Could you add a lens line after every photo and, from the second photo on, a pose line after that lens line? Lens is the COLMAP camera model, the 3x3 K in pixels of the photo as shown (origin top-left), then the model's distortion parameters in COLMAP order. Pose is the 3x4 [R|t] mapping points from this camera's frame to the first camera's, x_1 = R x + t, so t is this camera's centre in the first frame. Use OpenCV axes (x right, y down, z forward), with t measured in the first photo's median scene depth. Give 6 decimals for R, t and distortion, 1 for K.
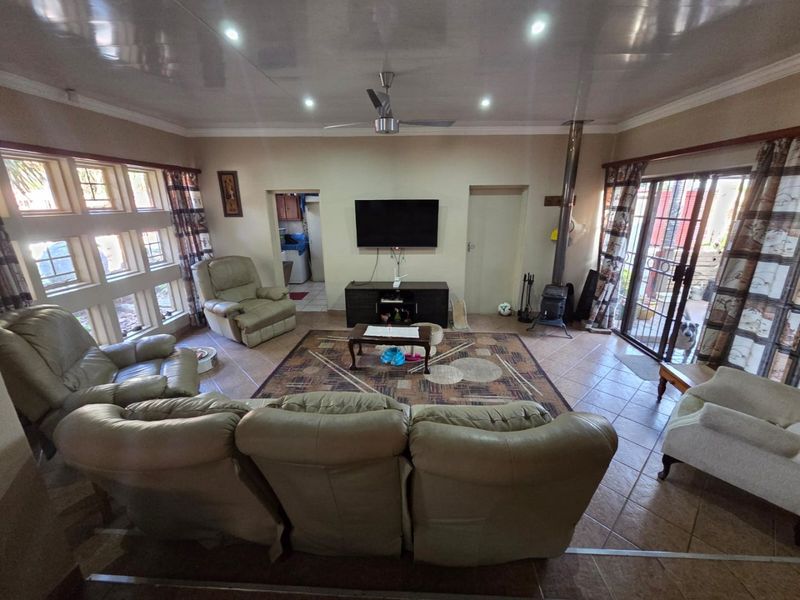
lens RADIAL K [[327.1, 0, 400.8], [0, 327.1, 299.0], [0, 0, 1]] dist [0.004000, -0.000127]
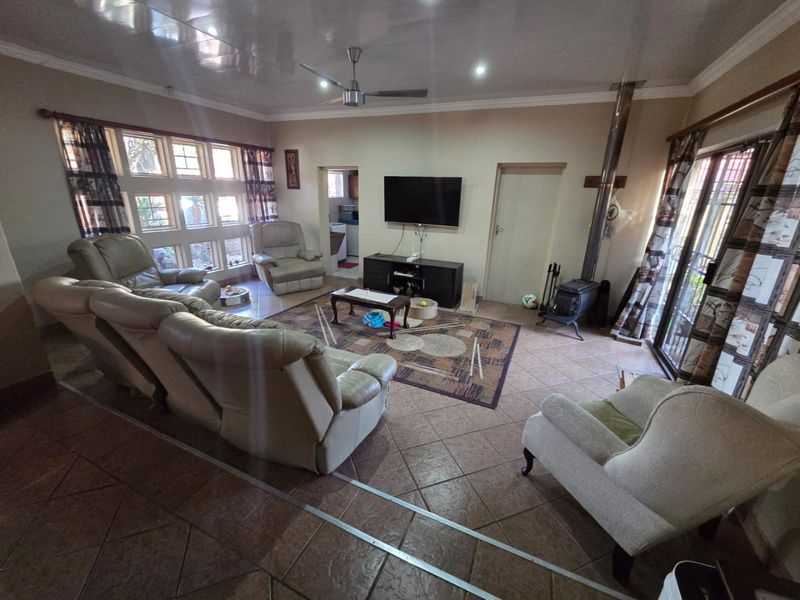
lens RADIAL K [[327.1, 0, 399.1], [0, 327.1, 298.7], [0, 0, 1]] dist [0.004000, -0.000127]
pose [[0.928348, 0.147768, -0.341078, 0.358040], [-0.139037, 0.989022, 0.050049, 0.035852], [0.344729, 0.000960, 0.938702, 0.015376]]
